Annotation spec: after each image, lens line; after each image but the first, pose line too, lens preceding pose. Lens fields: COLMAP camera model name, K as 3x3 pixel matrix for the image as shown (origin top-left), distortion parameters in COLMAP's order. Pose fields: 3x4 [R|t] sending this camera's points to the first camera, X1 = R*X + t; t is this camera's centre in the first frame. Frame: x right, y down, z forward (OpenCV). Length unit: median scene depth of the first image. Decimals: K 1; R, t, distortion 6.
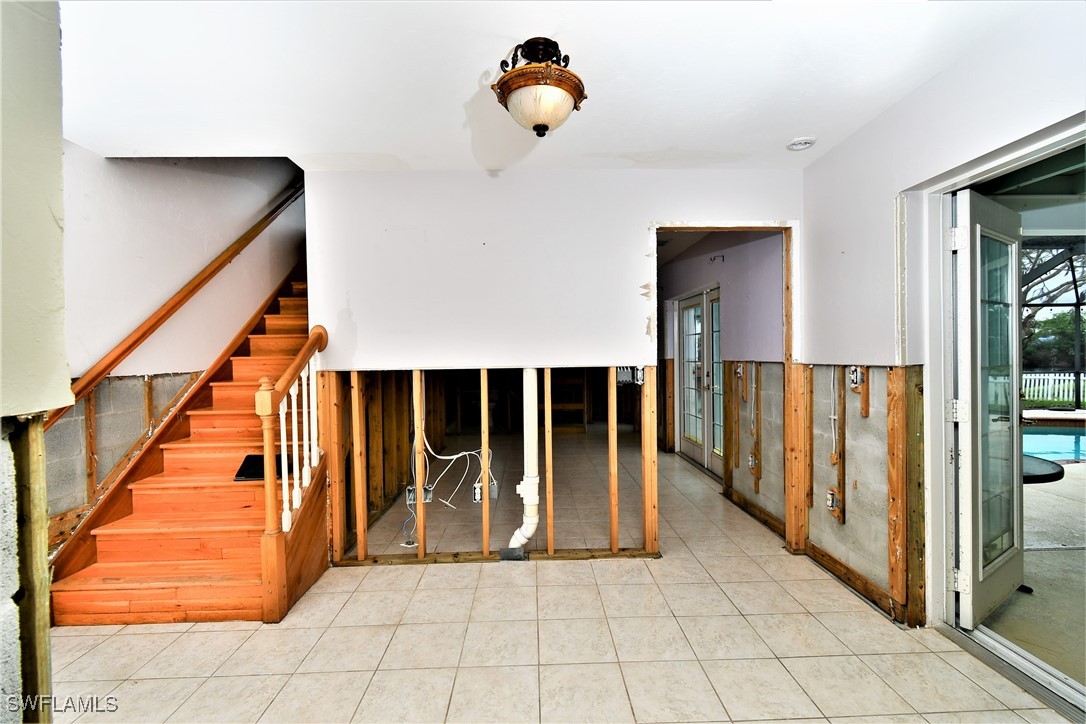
lens RADIAL K [[482.4, 0, 548.4], [0, 482.4, 359.8], [0, 0, 1]] dist [0.006636, -0.001662]
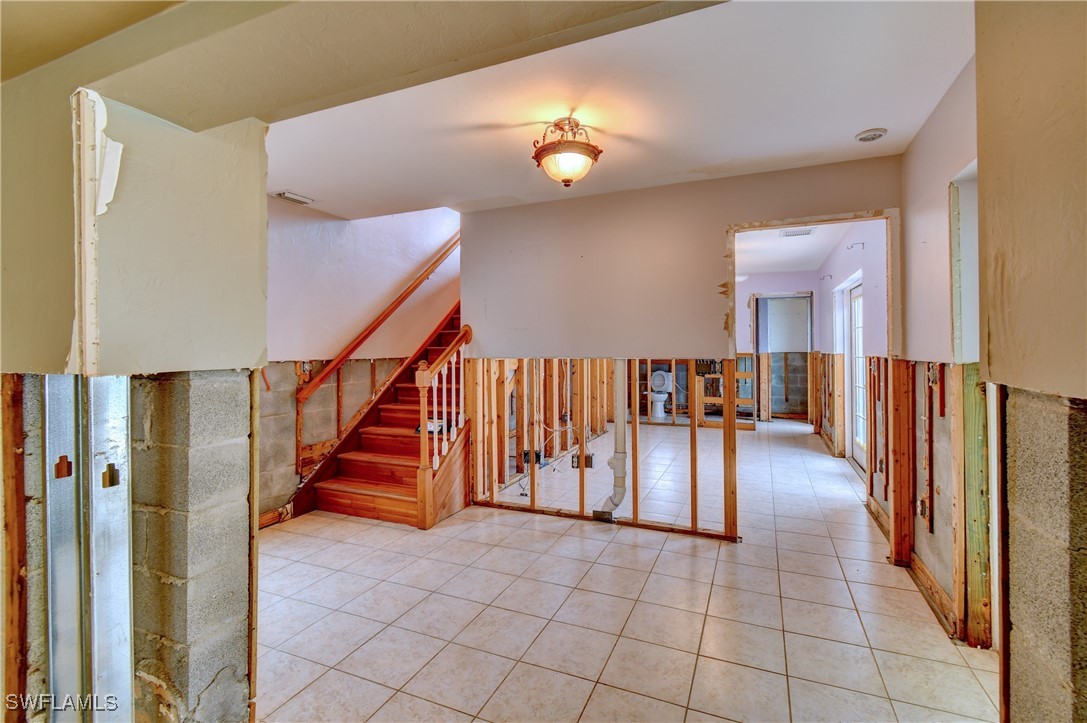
lens RADIAL K [[482.8, 0, 542.3], [0, 482.8, 342.7], [0, 0, 1]] dist [0.006636, -0.001662]
pose [[0.907971, 0.005510, -0.418998, 0.285666], [-0.013786, 0.999765, -0.016728, -0.000504], [0.418807, 0.020965, 0.907833, -0.144986]]
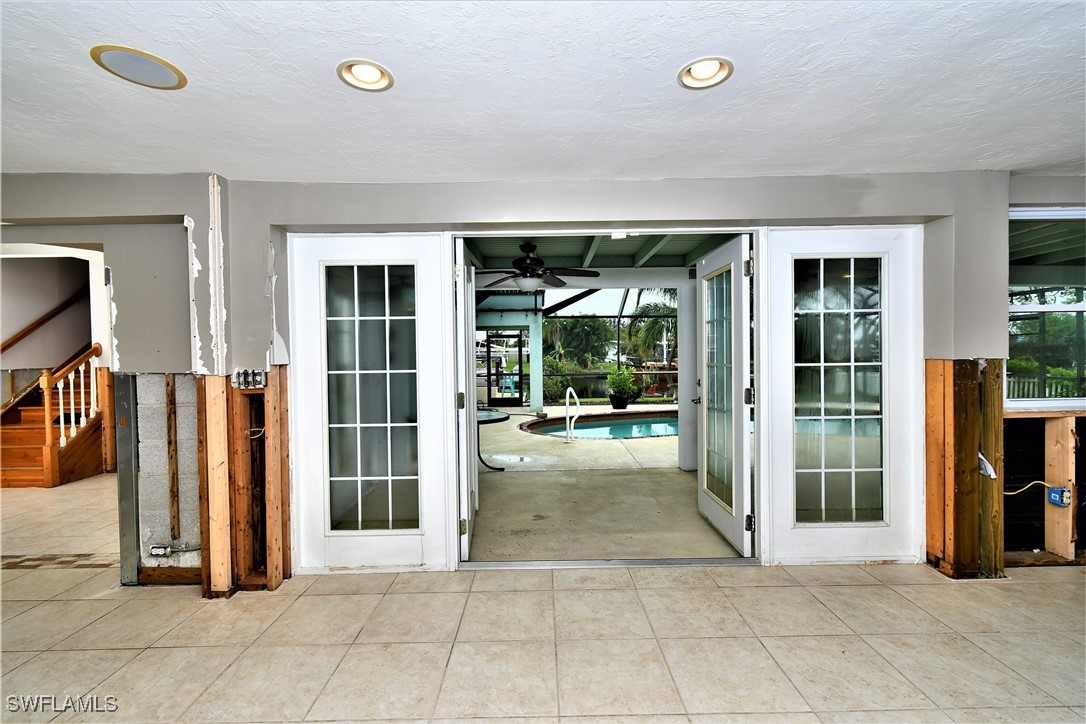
lens RADIAL K [[482.4, 0, 541.4], [0, 482.4, 363.5], [0, 0, 1]] dist [0.006636, -0.001662]
pose [[0.999868, 0.003425, -0.015882, 1.244109], [-0.003339, 0.999980, 0.005427, -0.006782], [0.015900, -0.005373, 0.999859, -0.824400]]
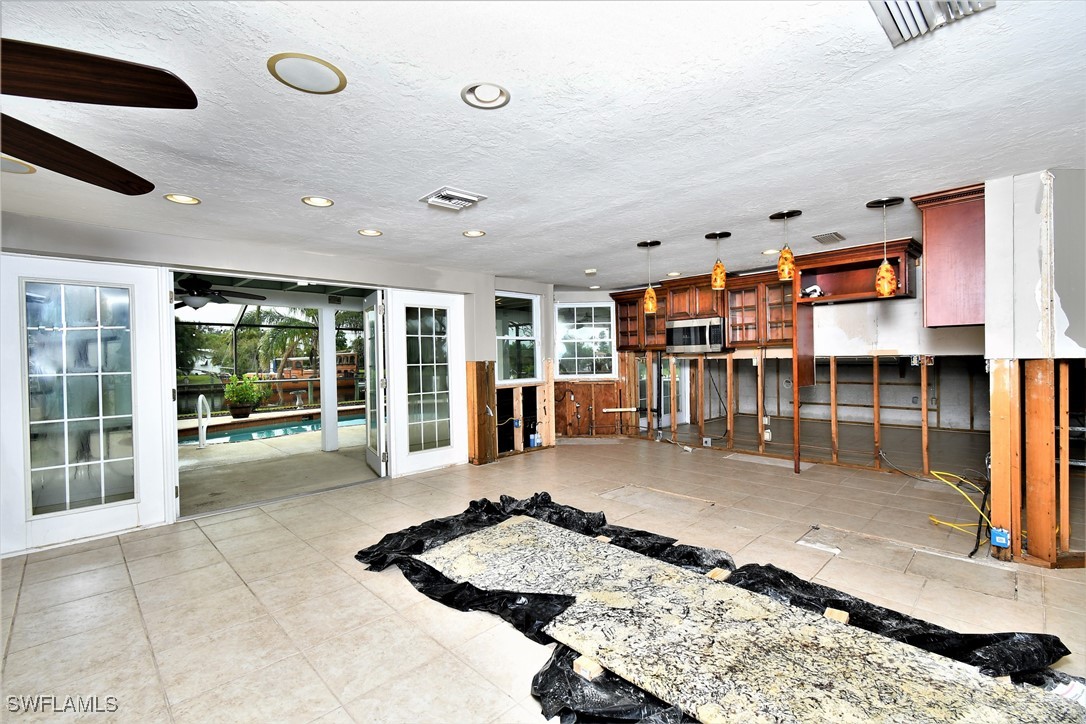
lens RADIAL K [[482.4, 0, 545.6], [0, 482.4, 360.8], [0, 0, 1]] dist [0.006636, -0.001662]
pose [[0.725677, -0.001564, 0.688034, 0.890570], [0.016434, 0.999752, -0.015060, 0.019722], [-0.687840, 0.022236, 0.725522, -1.474661]]
